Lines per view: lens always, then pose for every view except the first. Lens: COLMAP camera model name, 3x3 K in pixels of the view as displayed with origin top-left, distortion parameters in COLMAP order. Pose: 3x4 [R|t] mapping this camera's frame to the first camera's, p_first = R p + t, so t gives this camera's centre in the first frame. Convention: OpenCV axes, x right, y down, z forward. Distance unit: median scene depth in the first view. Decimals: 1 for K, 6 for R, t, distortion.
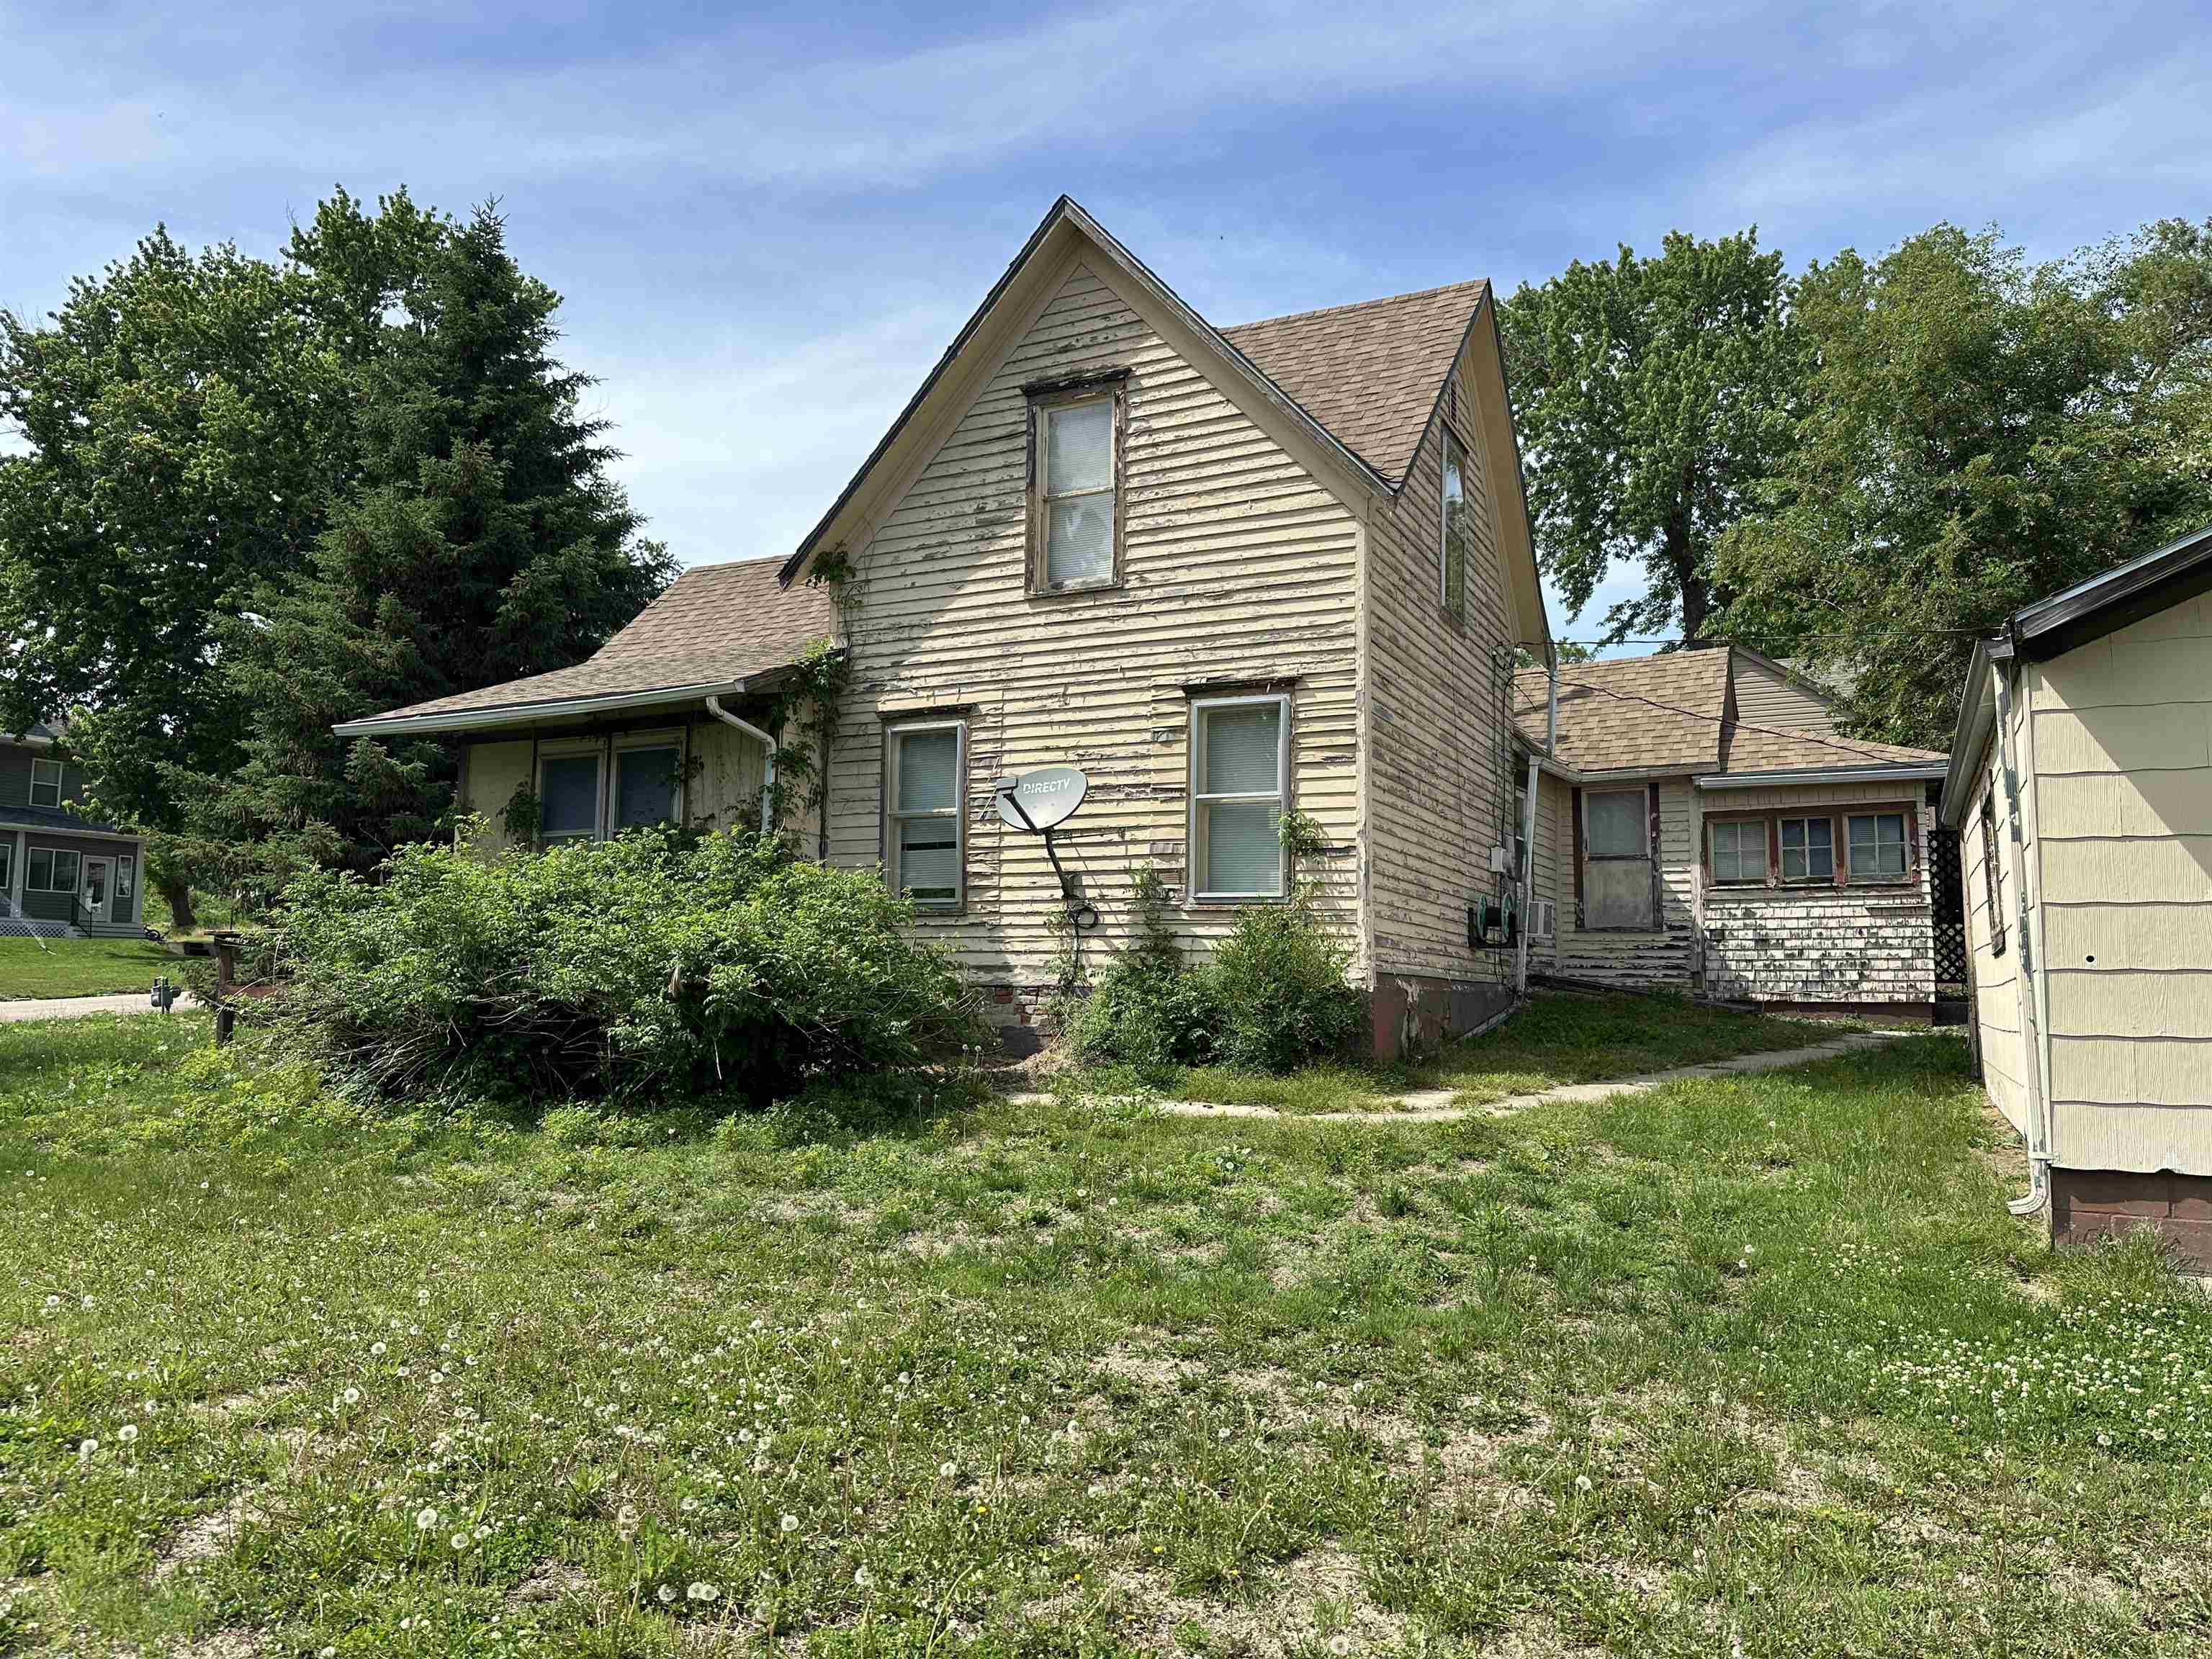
lens RADIAL K [[1492.5, 0, 1109.8], [0, 1492.5, 853.8], [0, 0, 1]] dist [0.070276, -0.070583]
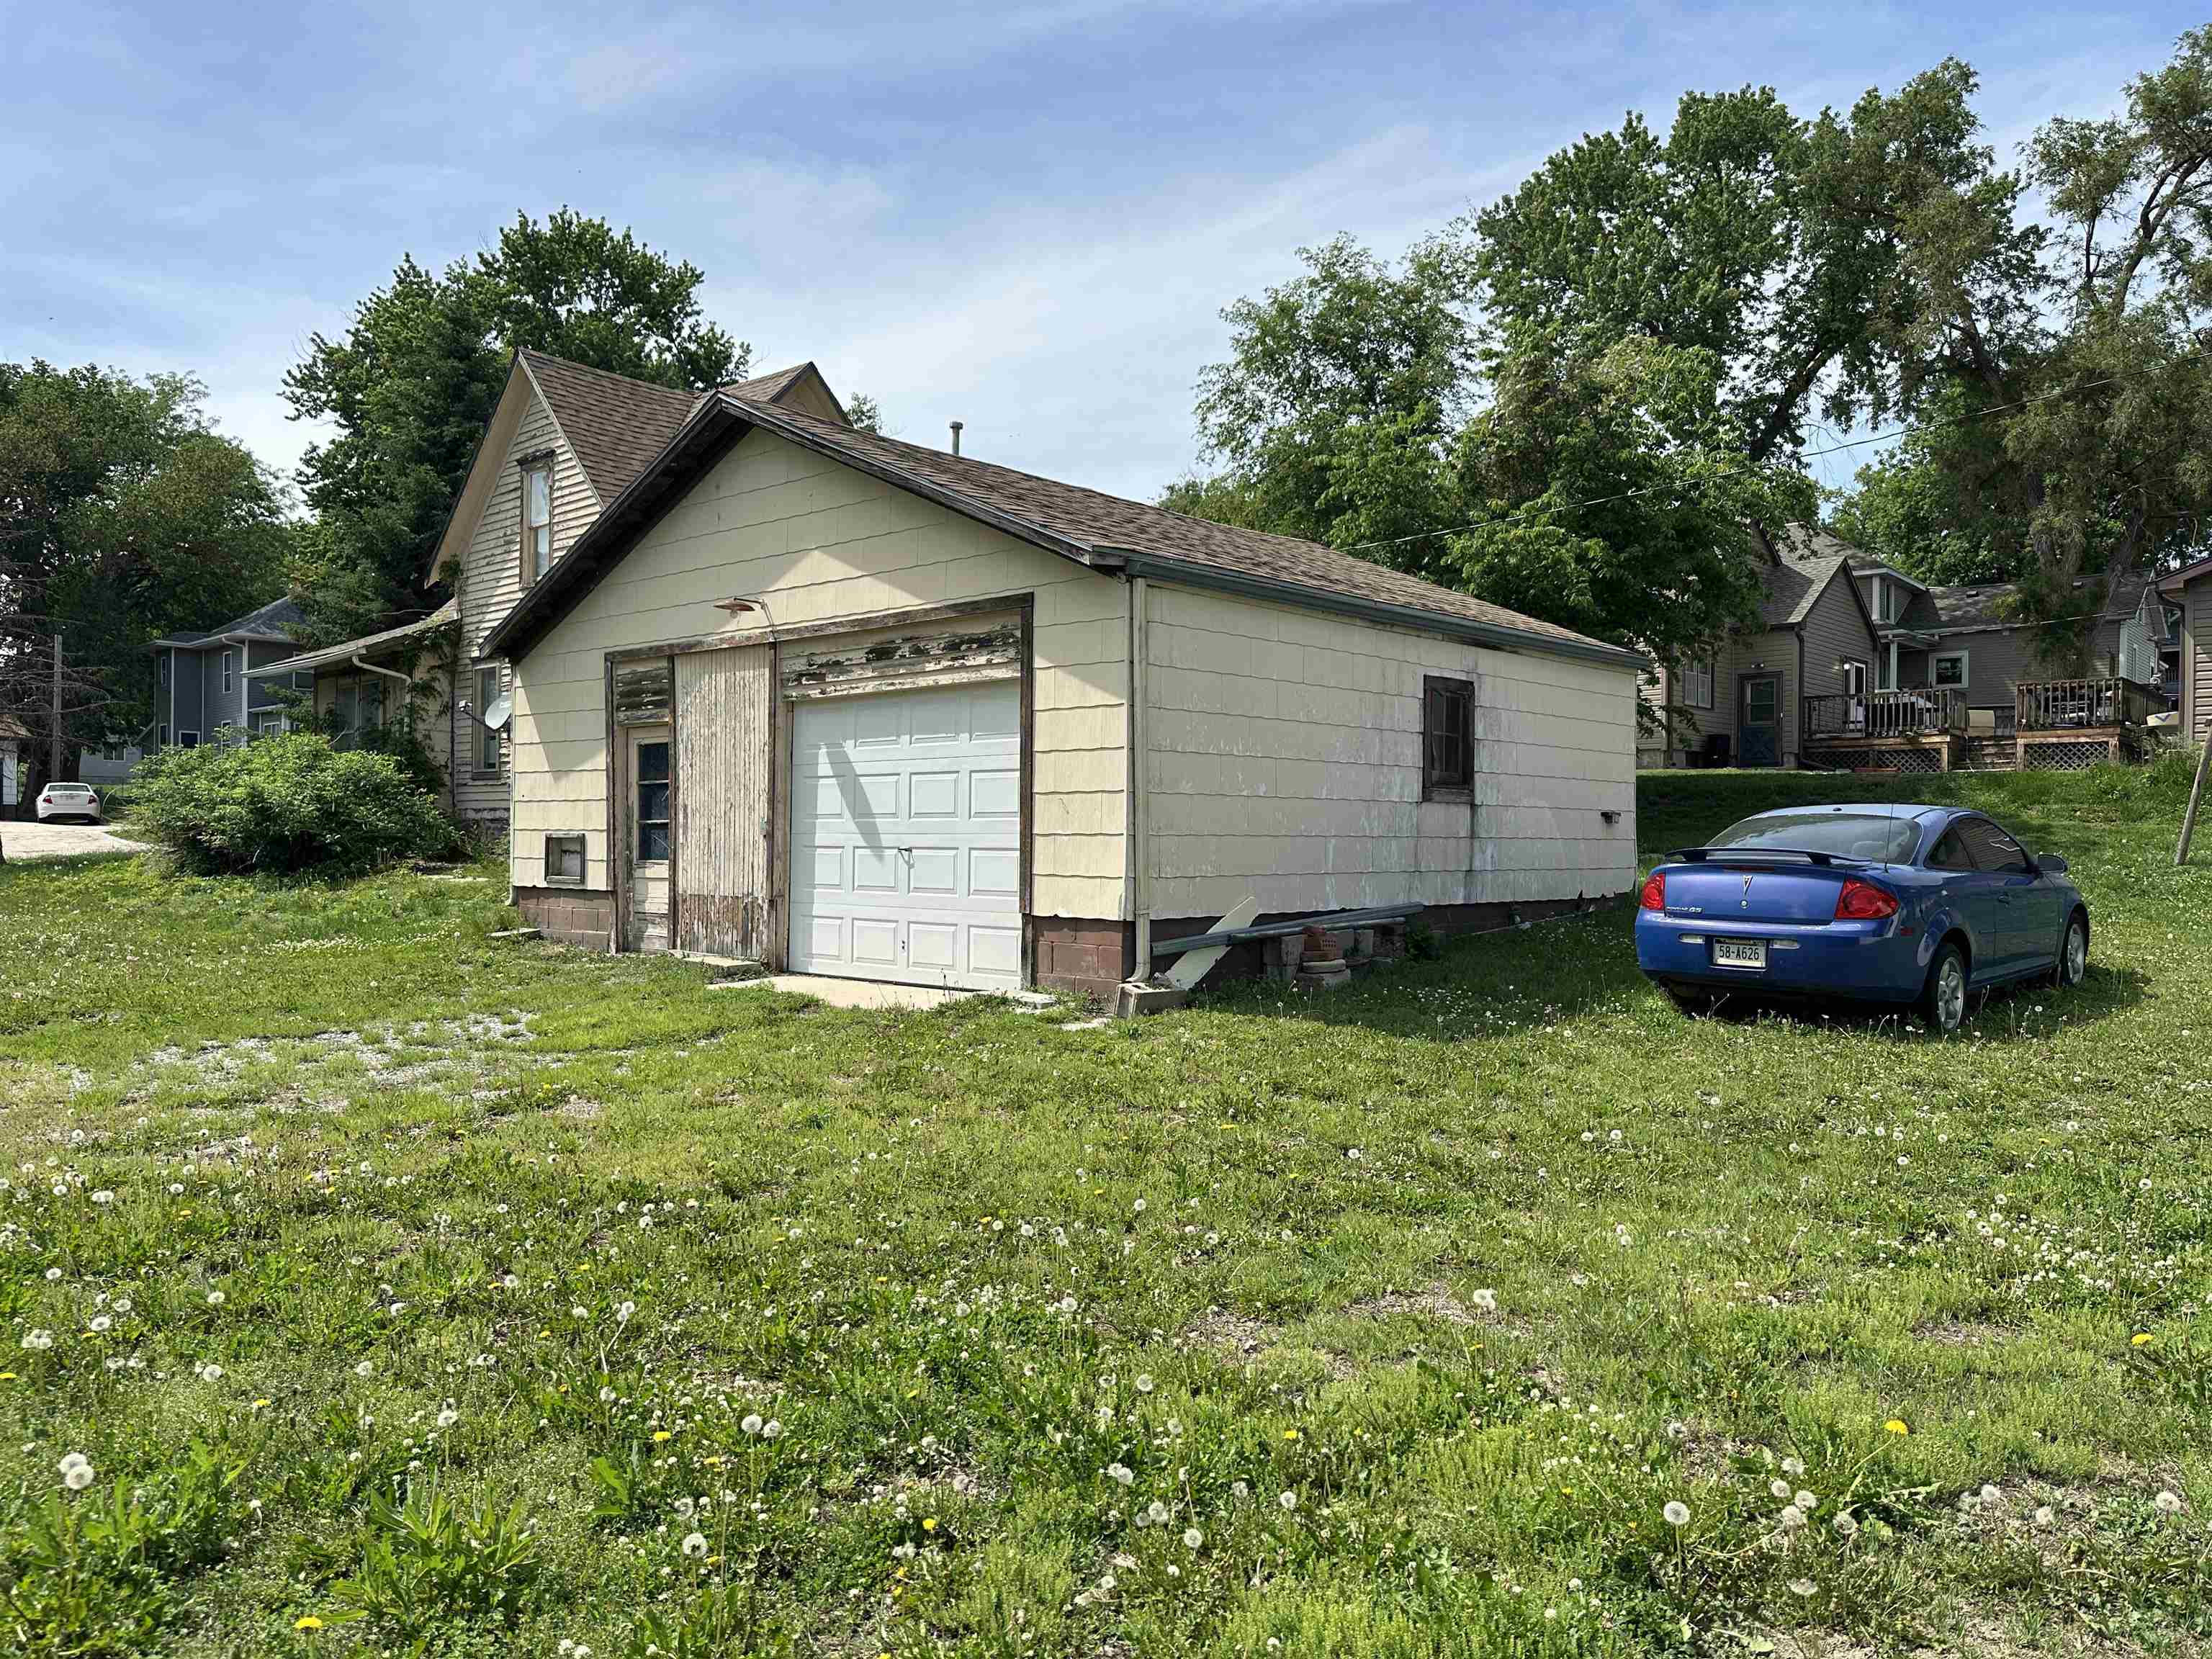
lens RADIAL K [[1518.9, 0, 1106.0], [0, 1518.9, 829.5], [0, 0, 1]] dist [0.078532, -0.074856]
pose [[0.959907, -0.000893, -0.280316, 1.244138], [0.022897, 0.996903, 0.075231, -0.020414], [0.279381, -0.078633, 0.956955, -0.567177]]
